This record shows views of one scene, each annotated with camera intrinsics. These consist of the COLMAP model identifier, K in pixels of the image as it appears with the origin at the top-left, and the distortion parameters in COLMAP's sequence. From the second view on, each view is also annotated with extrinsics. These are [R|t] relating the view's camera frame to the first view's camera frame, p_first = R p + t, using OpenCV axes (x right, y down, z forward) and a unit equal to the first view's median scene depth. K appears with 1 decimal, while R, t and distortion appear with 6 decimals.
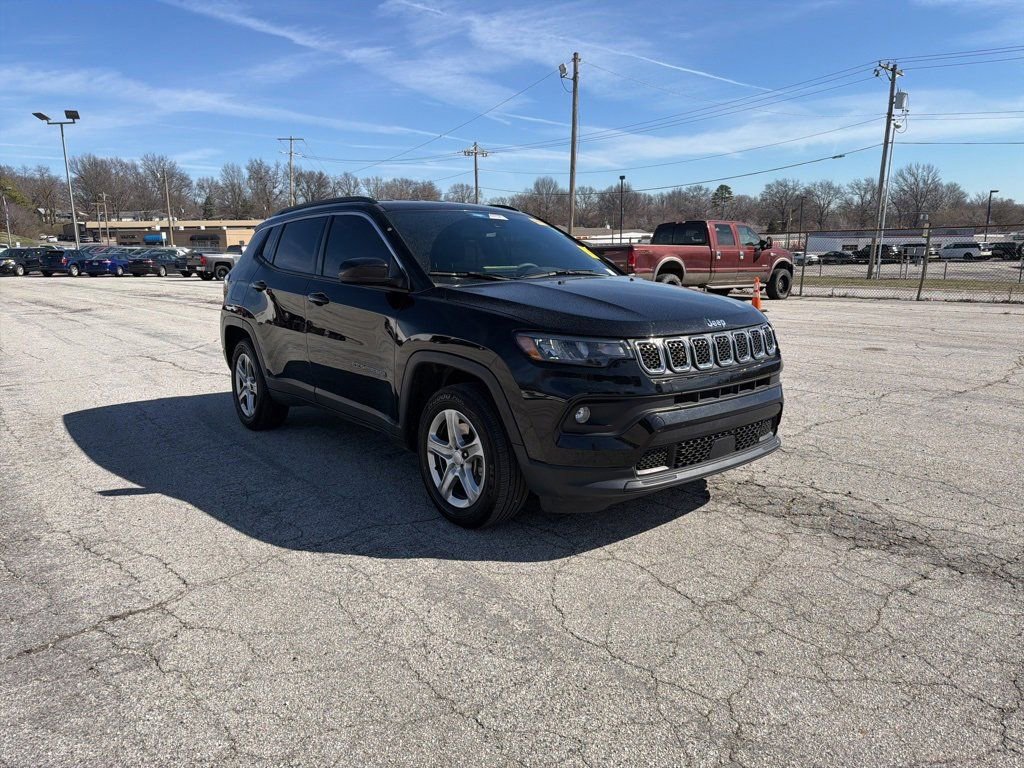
lens RADIAL K [[706.2, 0, 514.3], [0, 706.2, 385.7], [0, 0, 1]] dist [0.084077, -0.125136]
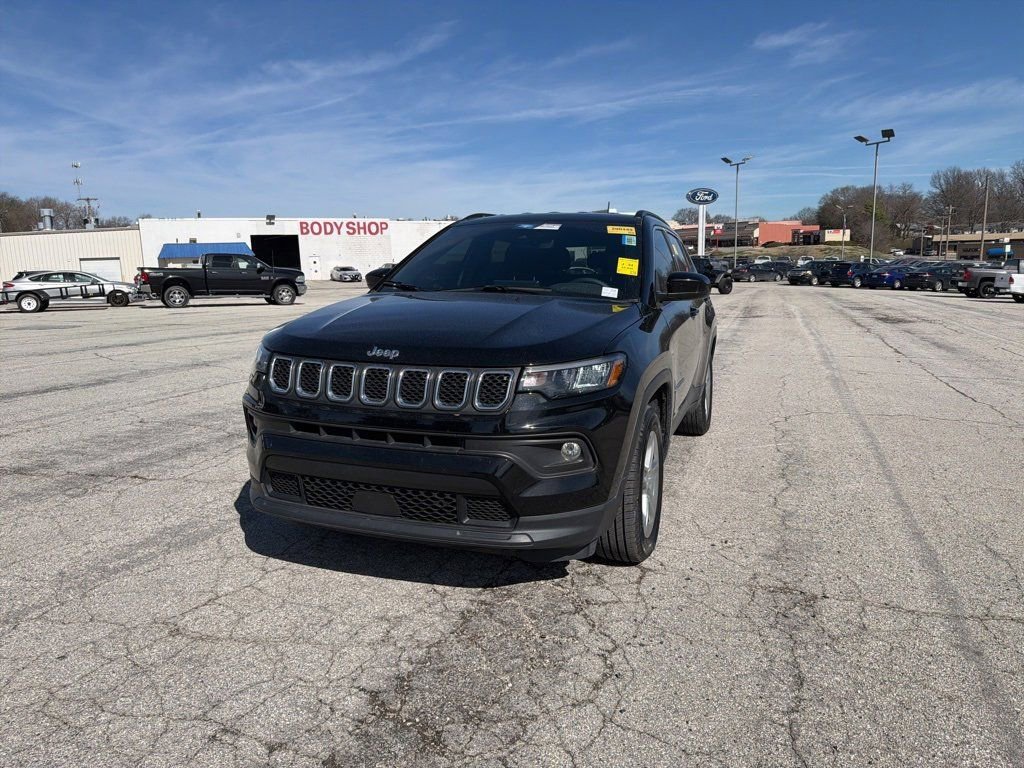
lens RADIAL K [[710.8, 0, 520.1], [0, 710.8, 381.6], [0, 0, 1]] dist [0.051141, -0.066917]
pose [[0.501055, 0.148987, -0.852495, 0.818130], [-0.169419, 0.982896, 0.072200, -0.108644], [0.848670, 0.108253, 0.517726, 0.542064]]
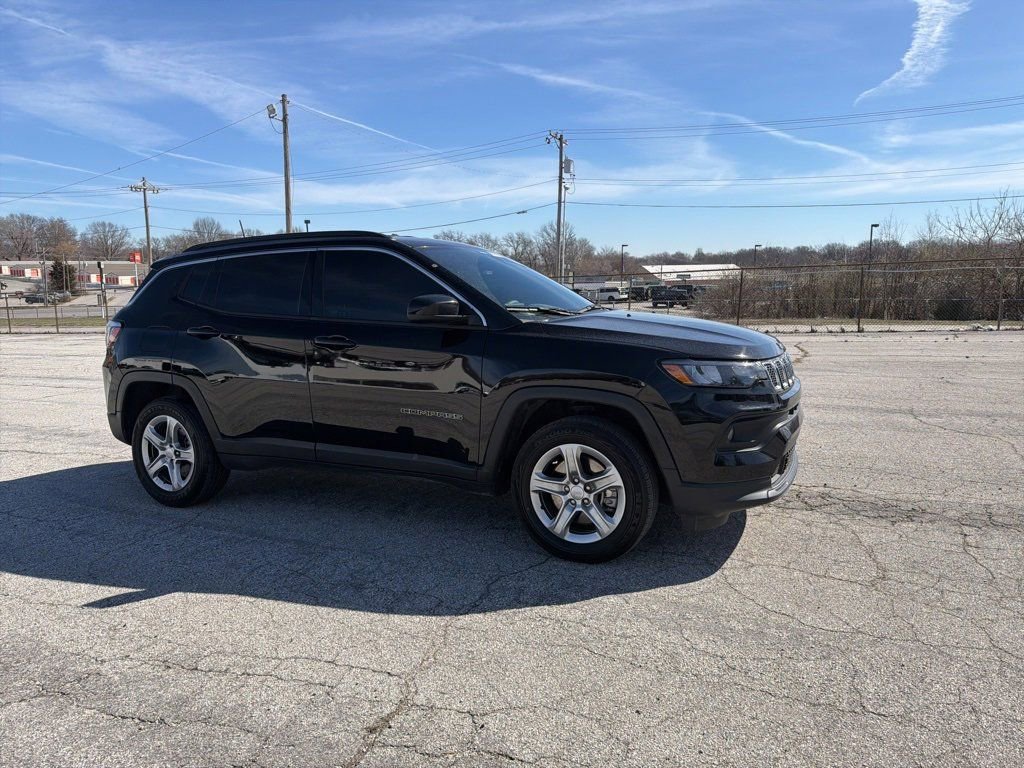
lens RADIAL K [[710.6, 0, 516.4], [0, 710.6, 387.6], [0, 0, 1]] dist [0.050750, -0.068138]
pose [[0.904334, -0.063069, 0.422140, -0.455018], [0.088307, 0.995270, -0.040481, -0.009245], [-0.417590, 0.073886, 0.905626, 0.102786]]
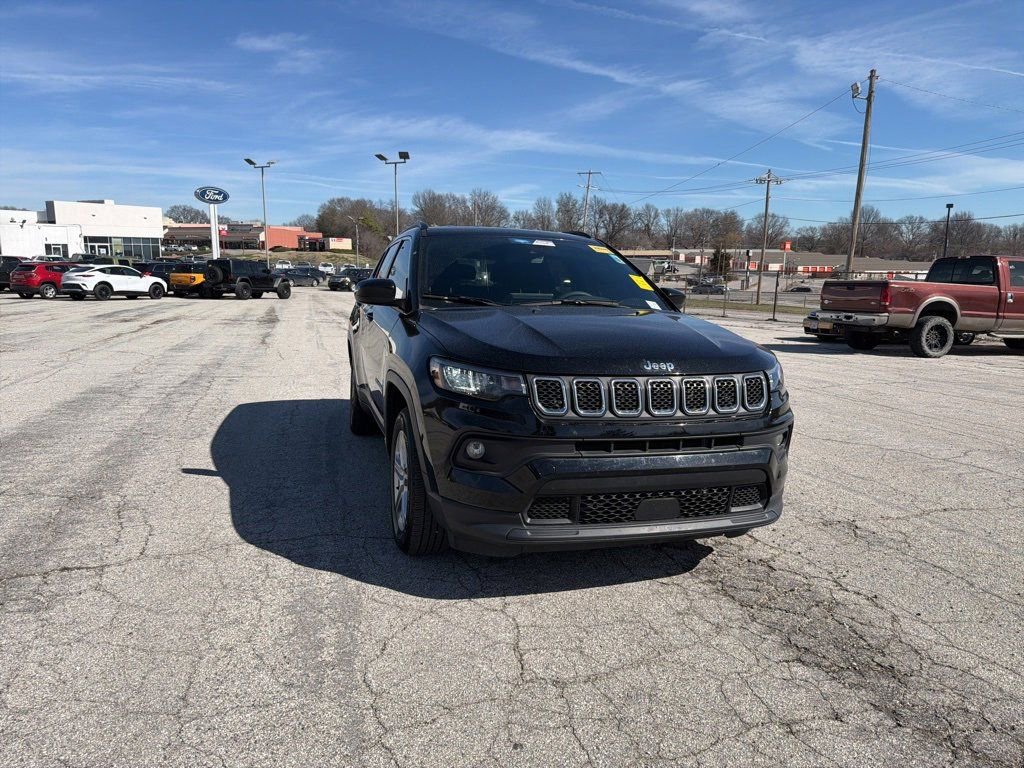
lens RADIAL K [[710.6, 0, 516.4], [0, 710.6, 387.6], [0, 0, 1]] dist [0.050750, -0.068138]
pose [[0.921634, 0.091007, -0.377237, 0.346361], [-0.105293, 0.994289, -0.017376, -0.021466], [0.373501, 0.055735, 0.925954, 0.098691]]
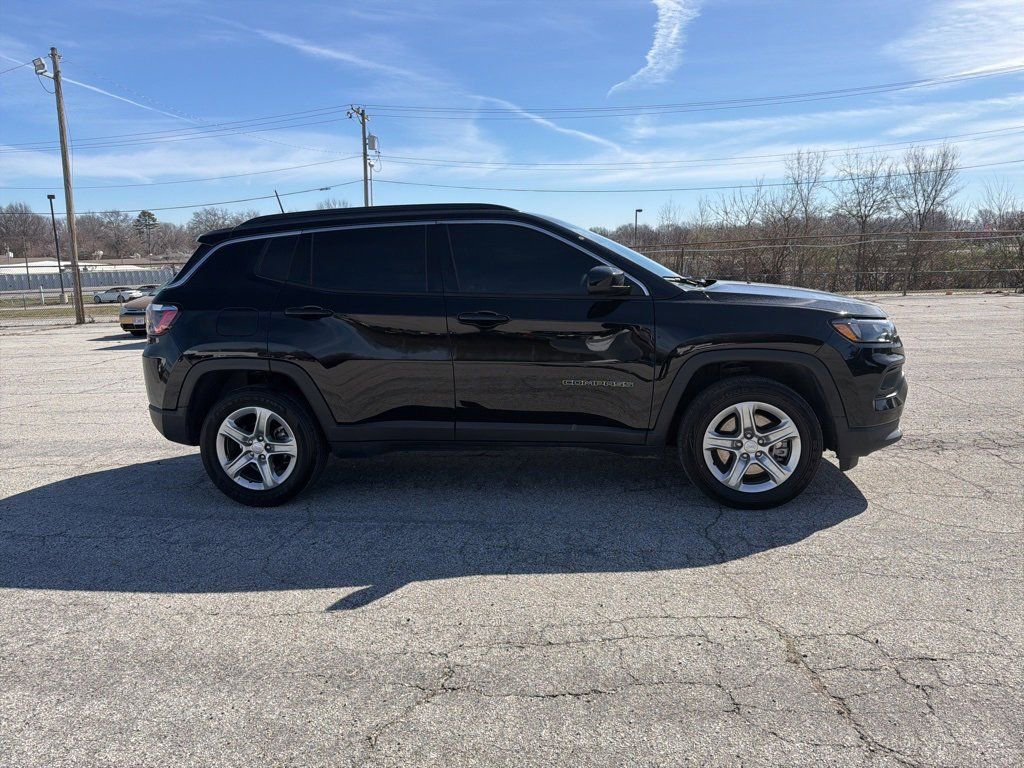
lens RADIAL K [[720.2, 0, 515.7], [0, 720.2, 382.3], [0, 0, 1]] dist [0.013886, -0.021855]
pose [[0.739448, -0.117697, 0.662846, -0.849036], [0.147552, 0.988993, 0.011006, -0.047608], [-0.656845, 0.089666, 0.748675, 0.327798]]
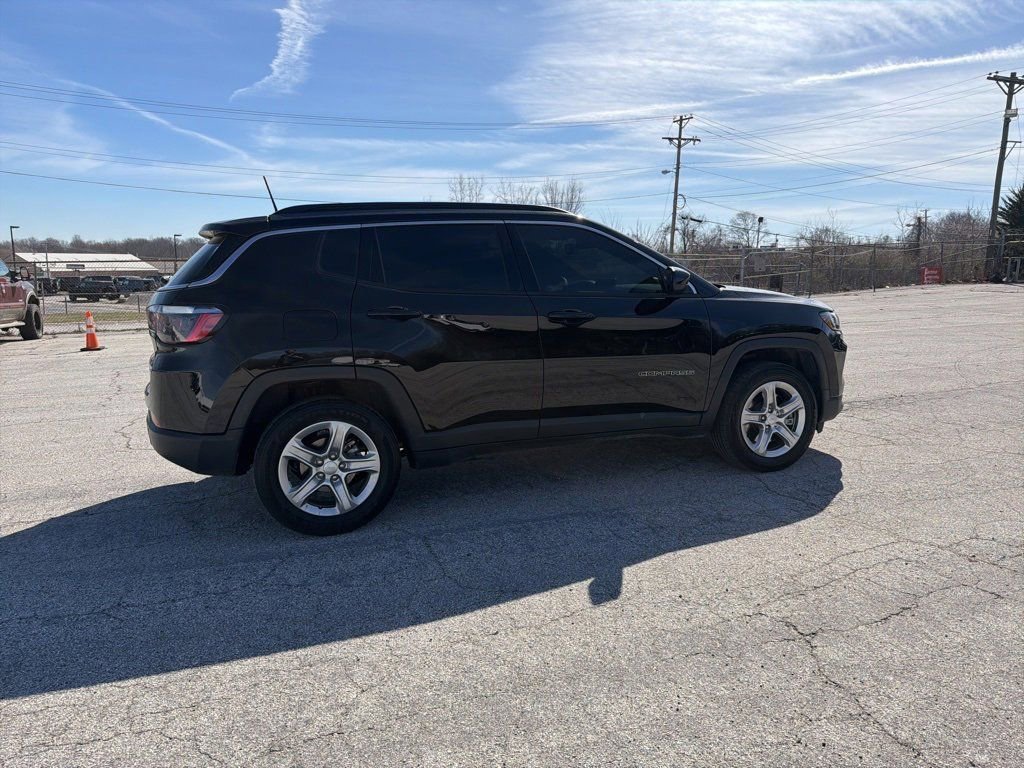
lens RADIAL K [[719.1, 0, 519.7], [0, 719.1, 378.2], [0, 0, 1]] dist [0.033929, -0.048845]
pose [[0.340258, -0.130806, 0.931190, -1.173337], [0.188303, 0.979697, 0.068814, -0.120422], [-0.921285, 0.151931, 0.357981, 0.756688]]
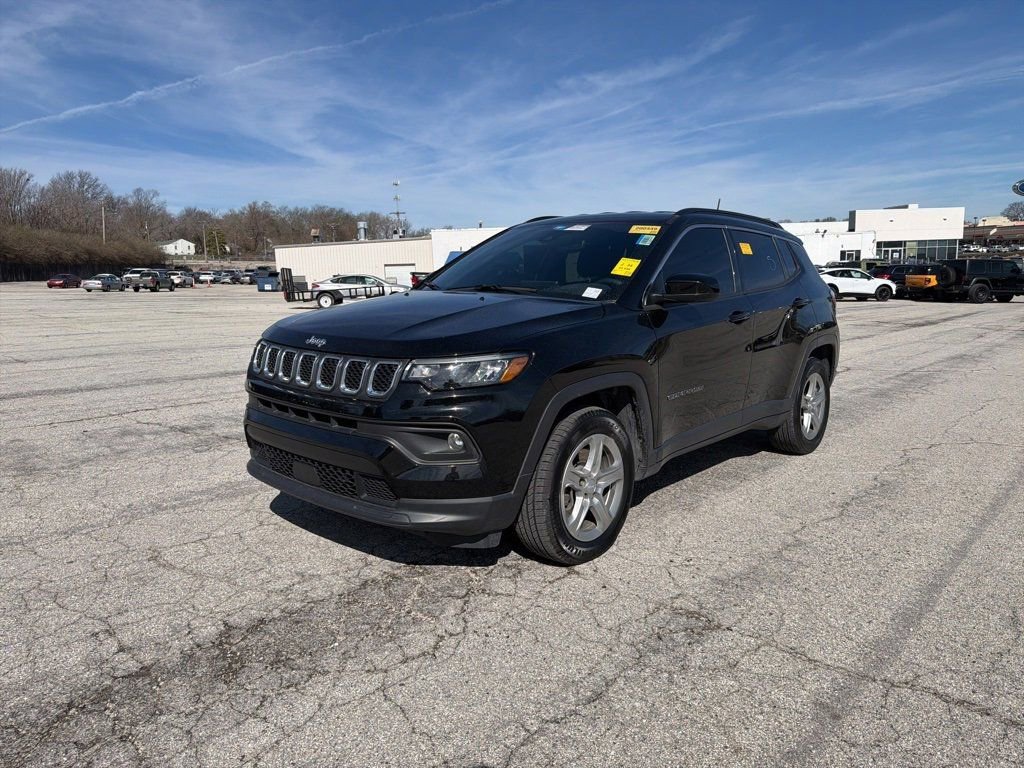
lens RADIAL K [[710.8, 0, 520.1], [0, 710.8, 381.6], [0, 0, 1]] dist [0.051141, -0.066917]
pose [[0.151511, 0.163057, -0.974914, 0.953266], [-0.189595, 0.972781, 0.133235, -0.162814], [0.970102, 0.164652, 0.178301, 0.840093]]
